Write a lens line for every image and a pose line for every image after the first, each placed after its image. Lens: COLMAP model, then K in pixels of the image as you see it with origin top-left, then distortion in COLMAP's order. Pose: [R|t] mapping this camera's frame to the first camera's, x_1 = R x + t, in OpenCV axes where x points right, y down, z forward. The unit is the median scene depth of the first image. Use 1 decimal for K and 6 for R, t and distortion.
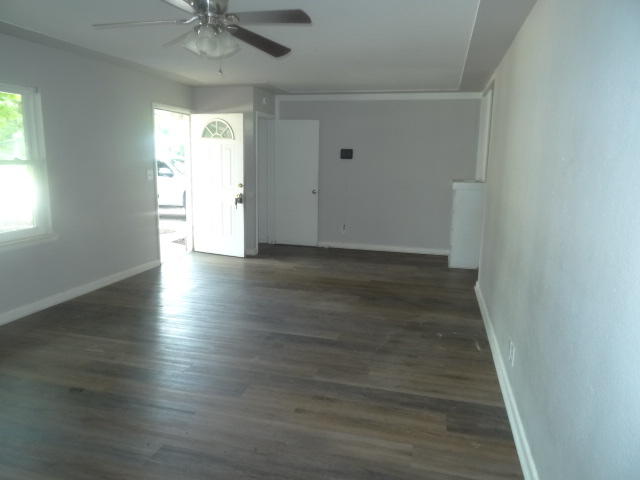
lens RADIAL K [[459.7, 0, 320.0], [0, 459.7, 240.0], [0, 0, 1]] dist [-0.000895, -0.003722]
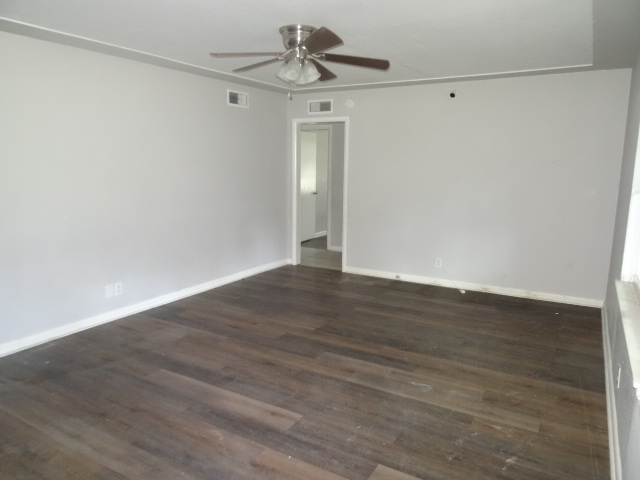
lens RADIAL K [[459.7, 0, 320.0], [0, 459.7, 240.0], [0, 0, 1]] dist [-0.000895, -0.003722]
pose [[-0.962139, -0.074735, 0.262114, -0.332506], [0.018783, 0.941208, 0.337306, -0.220273], [-0.271912, 0.329458, -0.904169, 1.149496]]
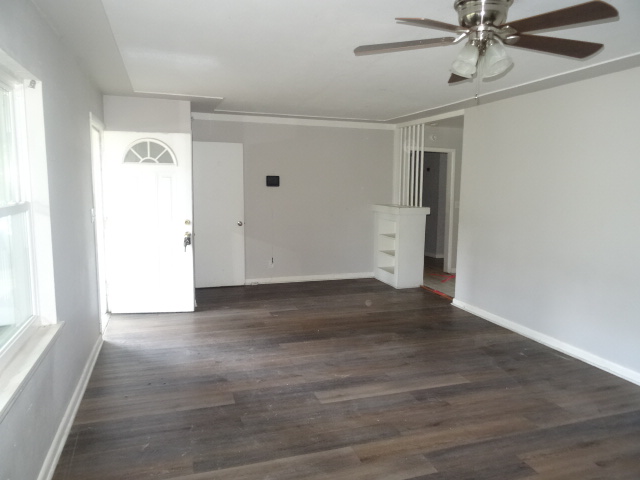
lens RADIAL K [[459.7, 0, 320.0], [0, 459.7, 240.0], [0, 0, 1]] dist [-0.000895, -0.003722]
pose [[0.837703, -0.078468, 0.540459, -0.499780], [0.101403, 0.994764, -0.012747, -0.065590], [-0.536629, 0.065483, 0.841274, 0.245841]]
